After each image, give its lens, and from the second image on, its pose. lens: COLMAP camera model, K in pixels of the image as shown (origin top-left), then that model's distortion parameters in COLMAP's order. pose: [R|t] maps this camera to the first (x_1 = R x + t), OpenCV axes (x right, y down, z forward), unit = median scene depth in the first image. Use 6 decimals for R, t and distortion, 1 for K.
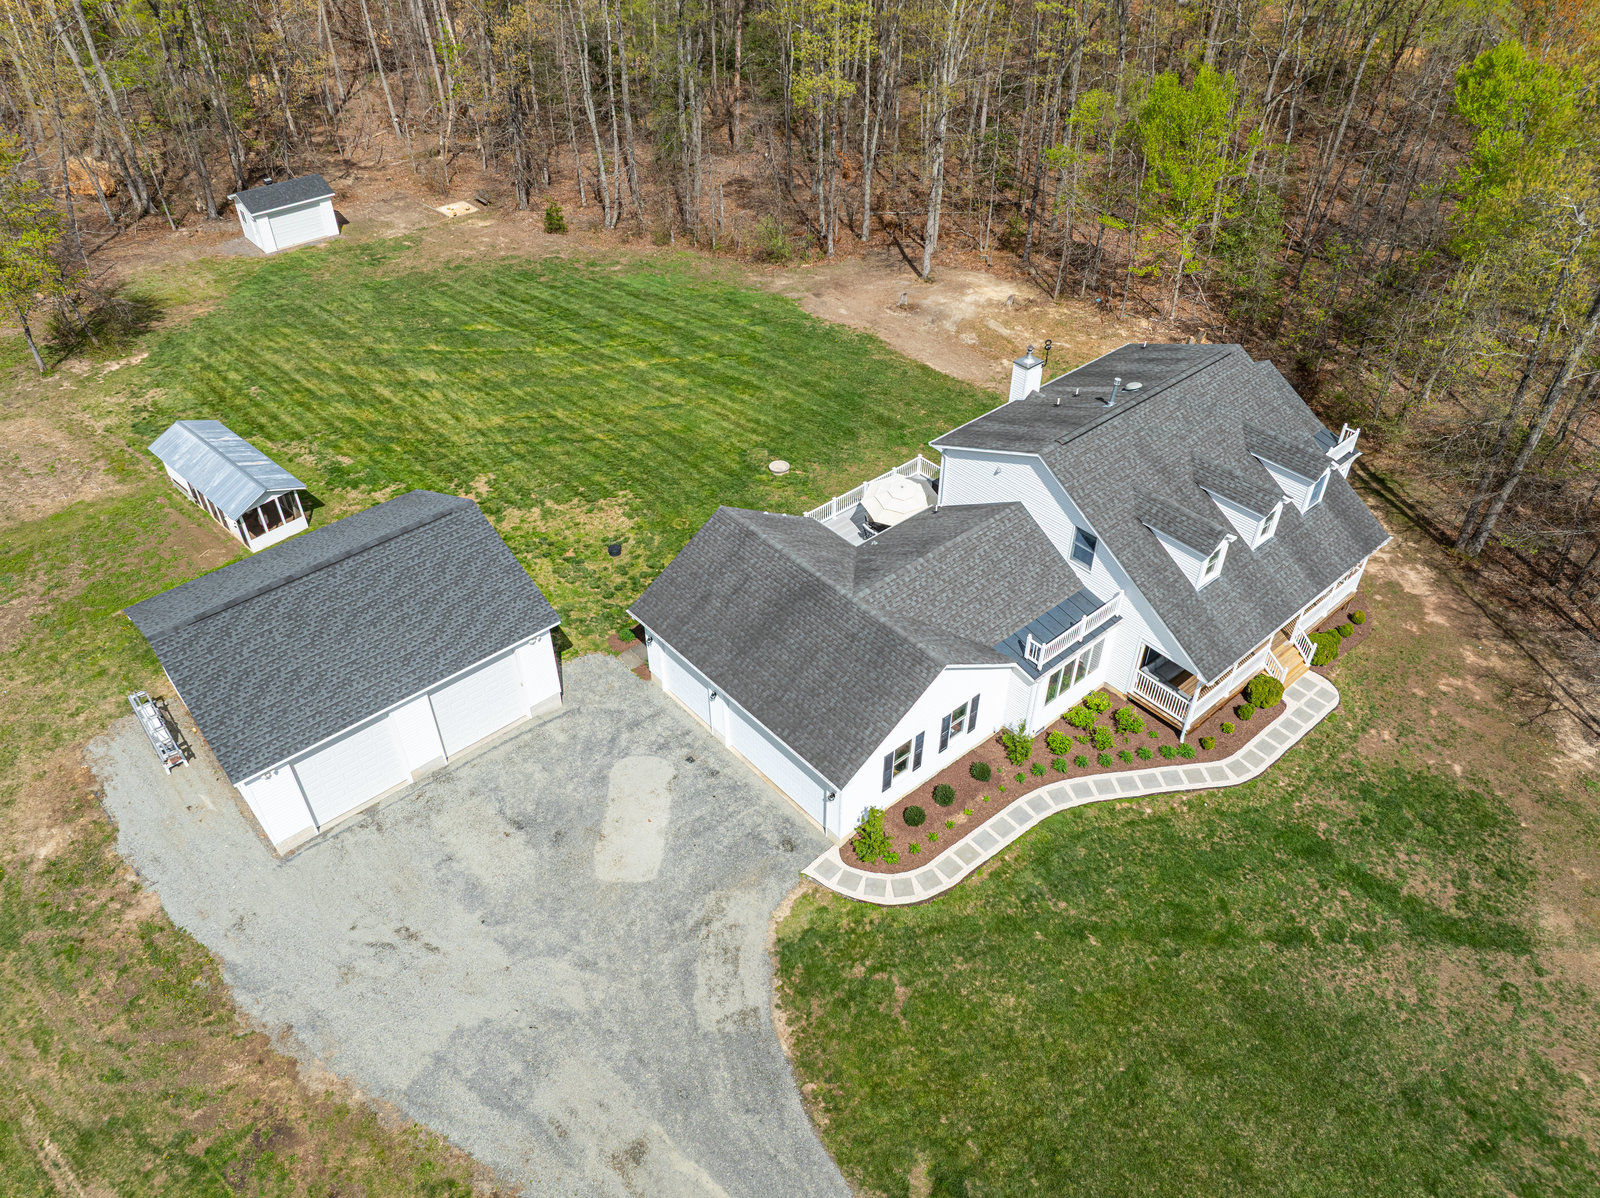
lens RADIAL K [[1124.0, 0, 800.4], [0, 1124.0, 604.1], [0, 0, 1]] dist [-0.040347, 0.002616]
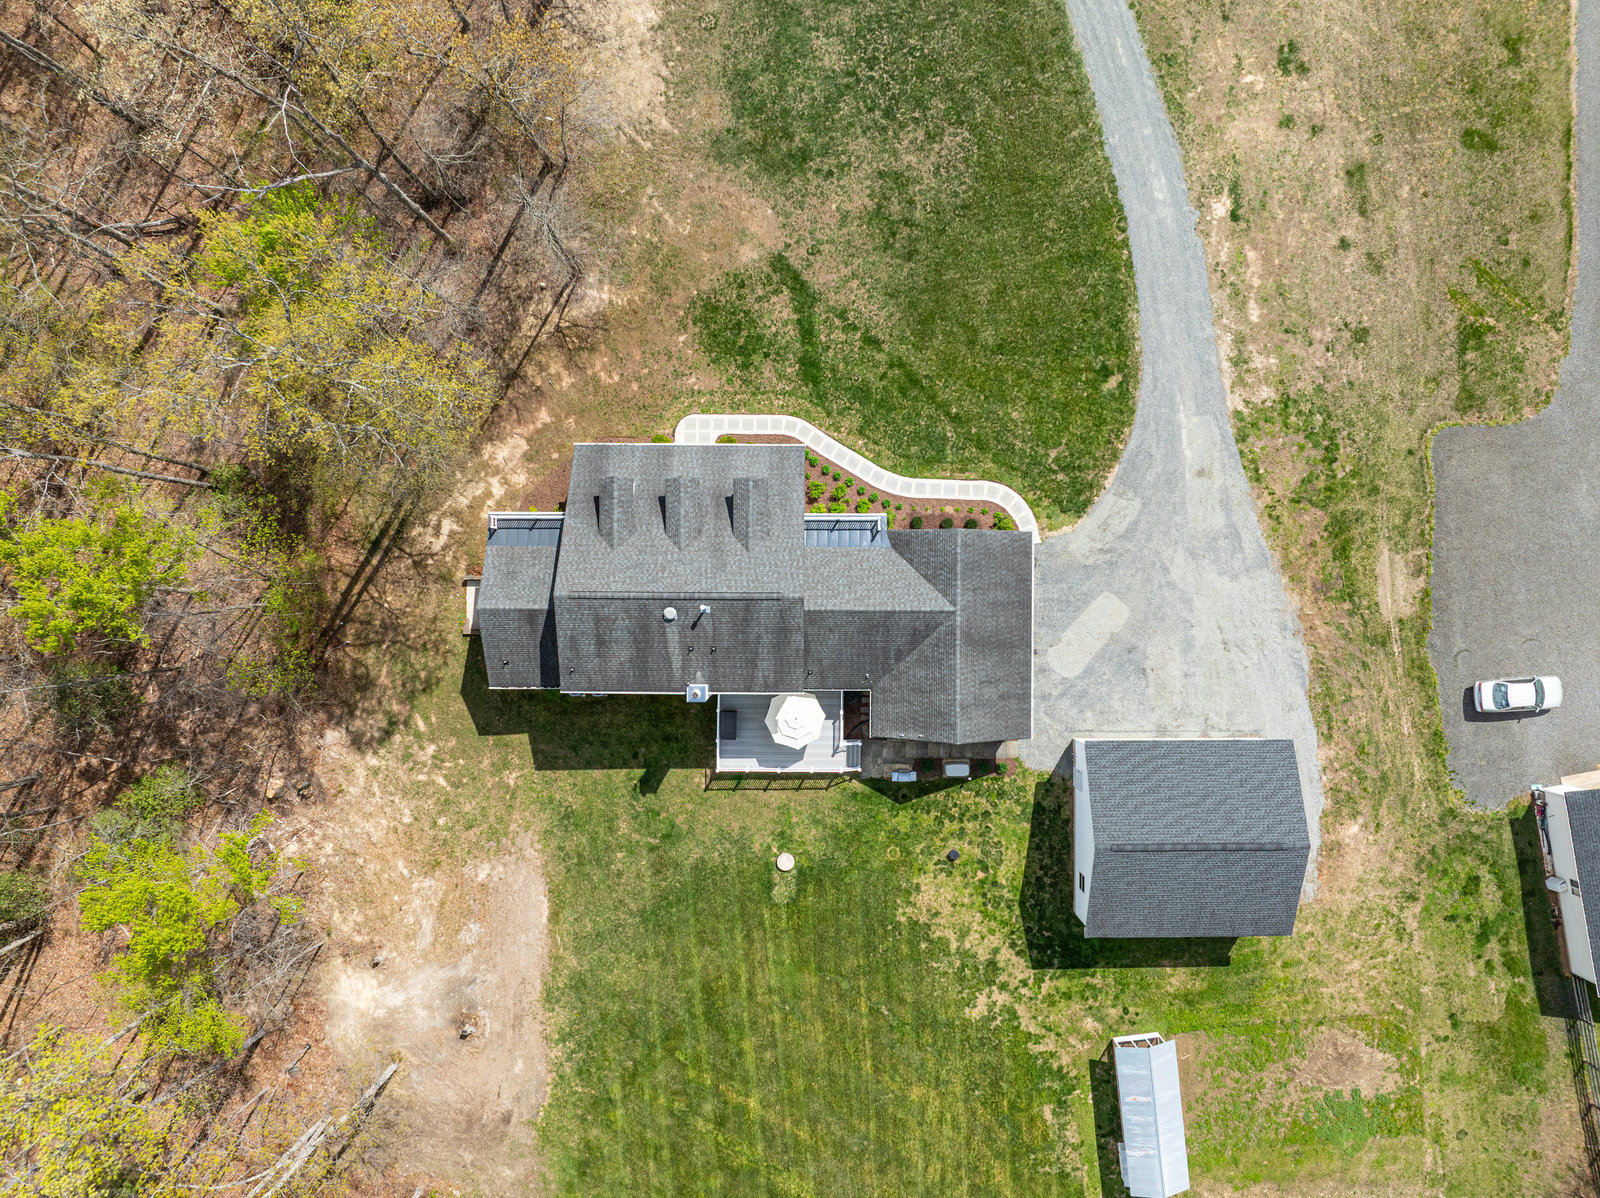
lens RADIAL K [[1124.0, 0, 800.4], [0, 1124.0, 604.1], [0, 0, 1]] dist [-0.040347, 0.002616]
pose [[-0.752850, -0.658189, -0.001979, 0.202919], [0.422443, -0.485500, 0.765397, -1.188775], [-0.504737, 0.575393, 0.643556, 0.075967]]
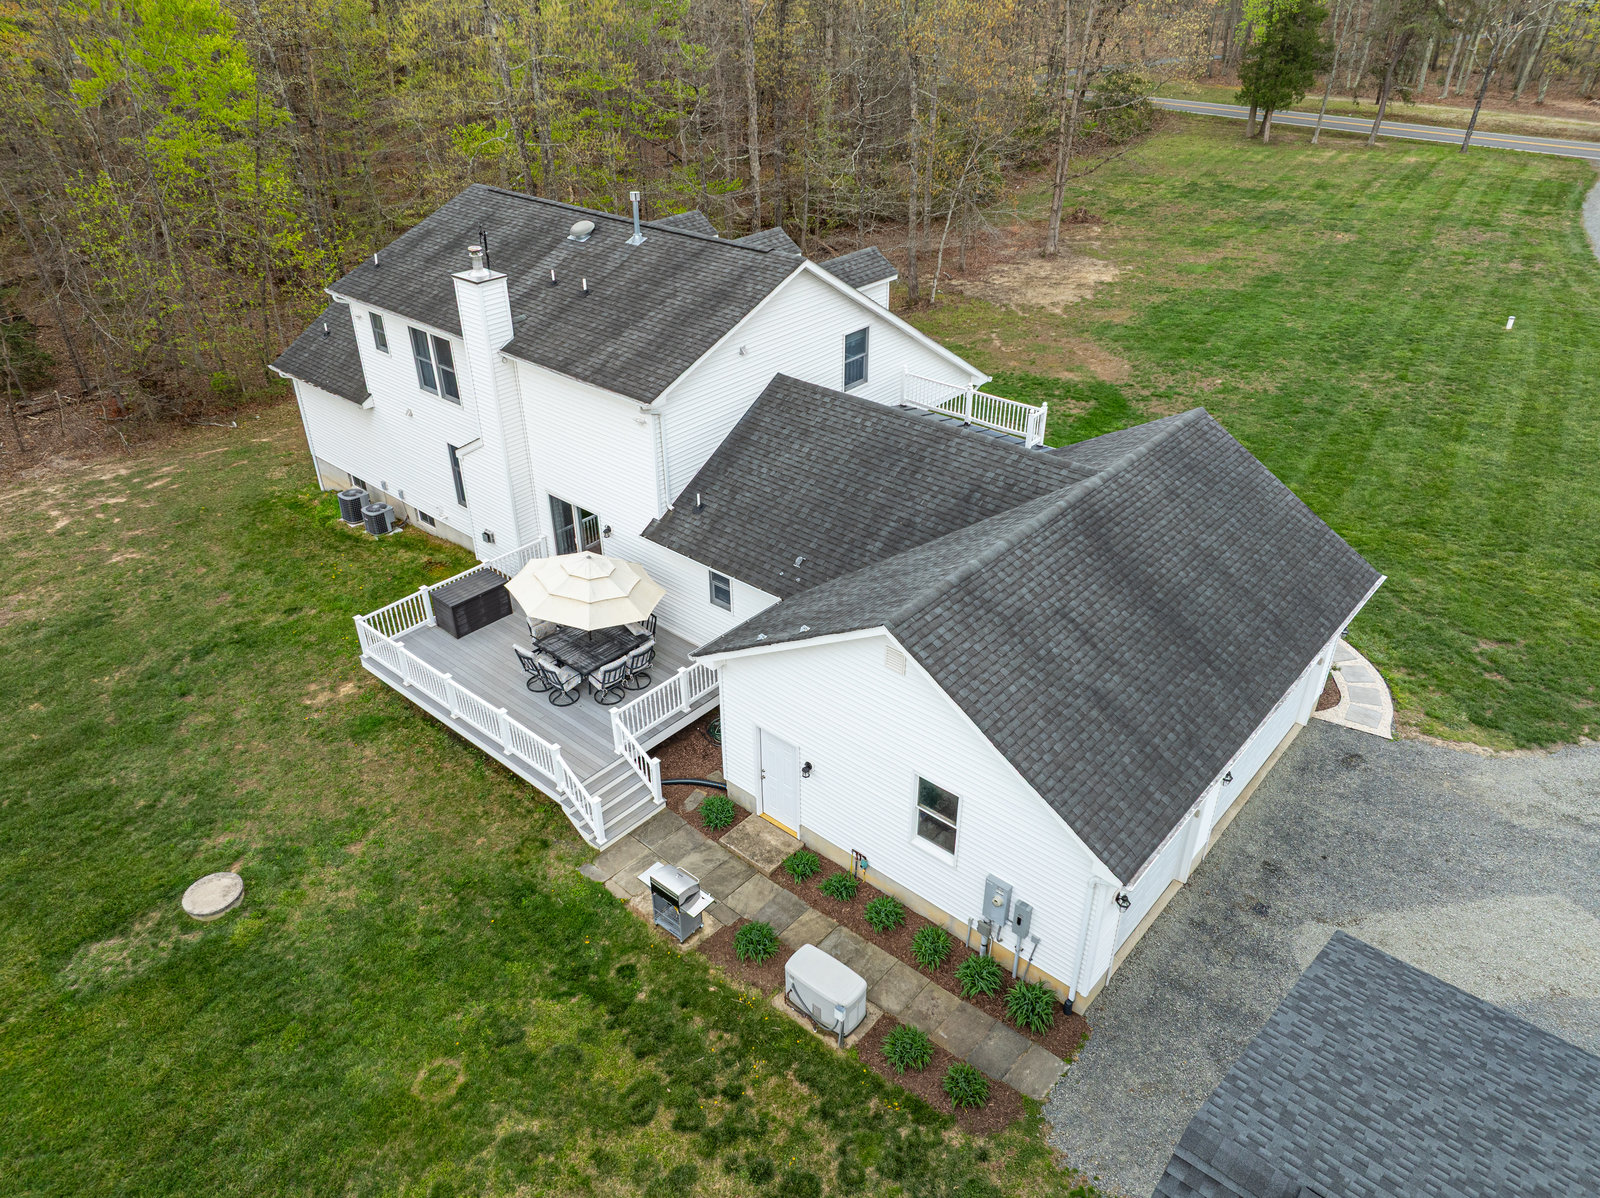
lens RADIAL K [[1112.9, 0, 798.7], [0, 1112.9, 603.7], [0, 0, 1]] dist [0.001139, -0.001609]
pose [[-0.142430, -0.518833, 0.842927, -0.408447], [0.636315, 0.604316, 0.479484, -0.309590], [-0.758167, 0.604660, 0.244069, 0.923588]]
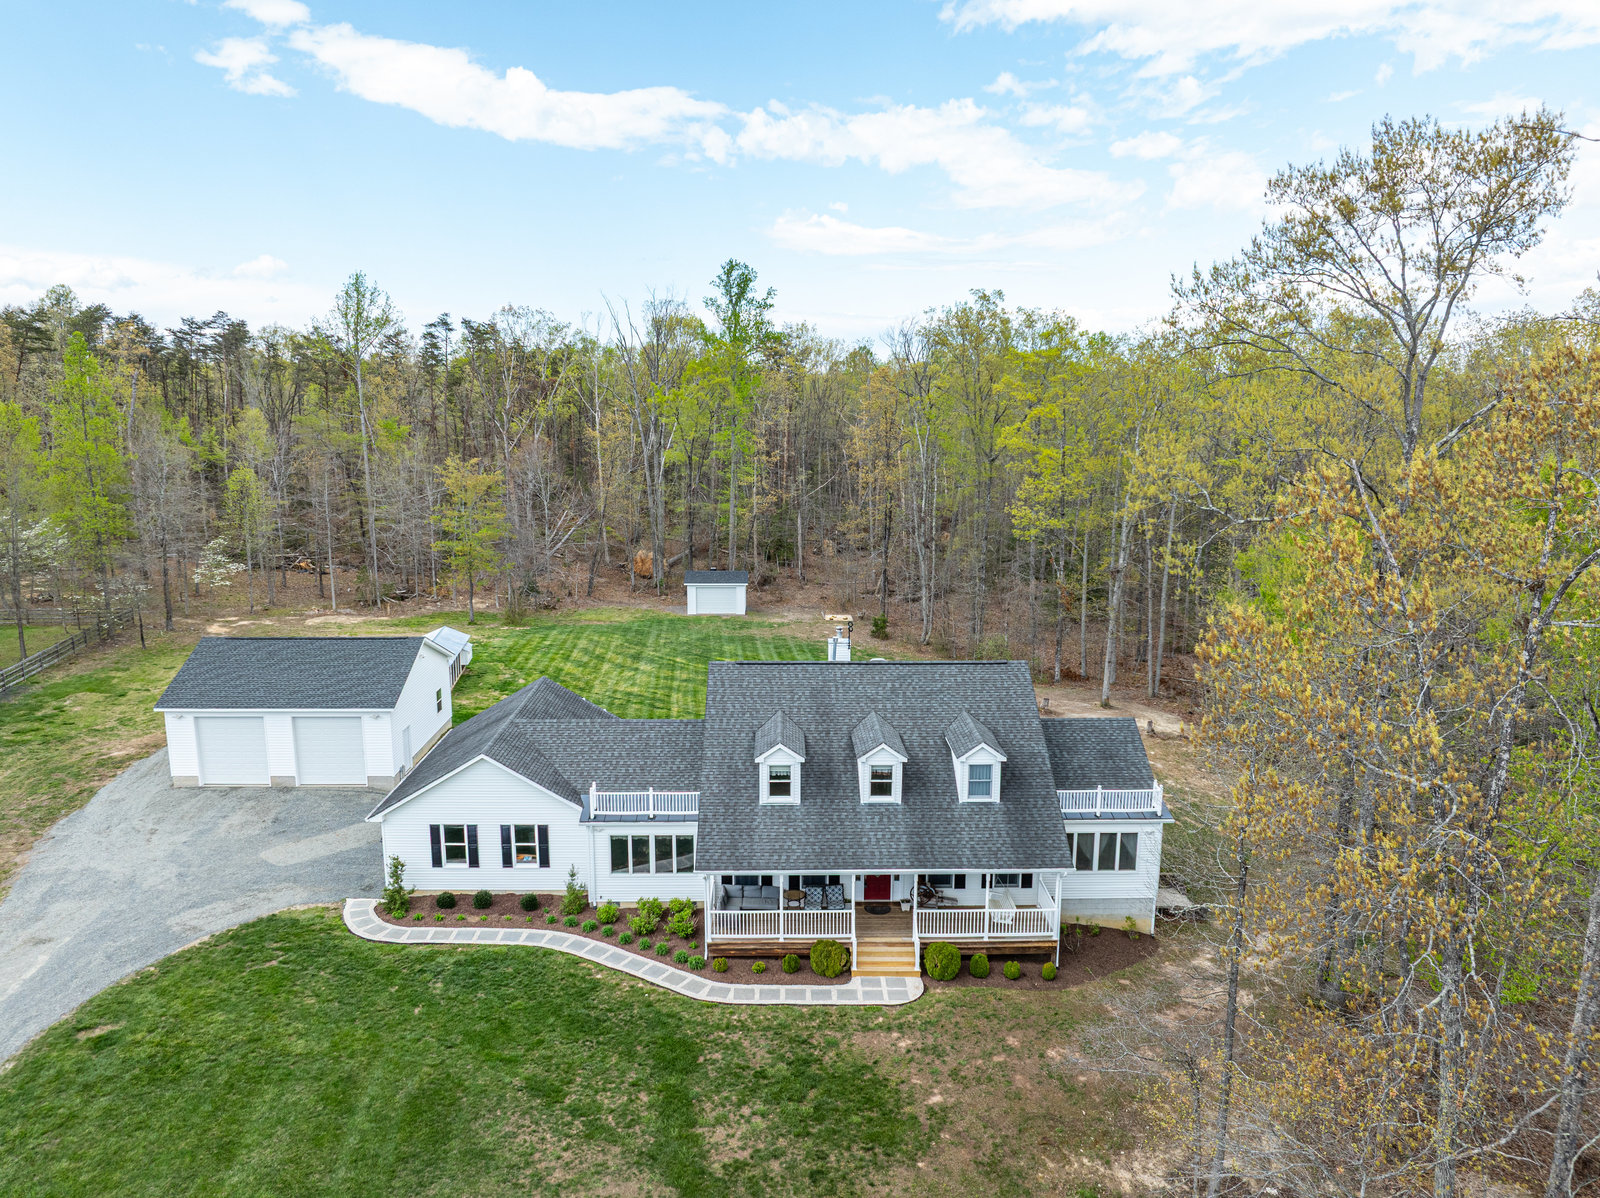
lens RADIAL K [[1124.0, 0, 800.4], [0, 1124.0, 604.1], [0, 0, 1]] dist [-0.040347, 0.002616]
pose [[0.769245, 0.123452, -0.626914, 0.942123], [-0.412075, 0.845700, -0.339095, 0.154471], [0.488319, 0.519183, 0.701422, 0.209921]]
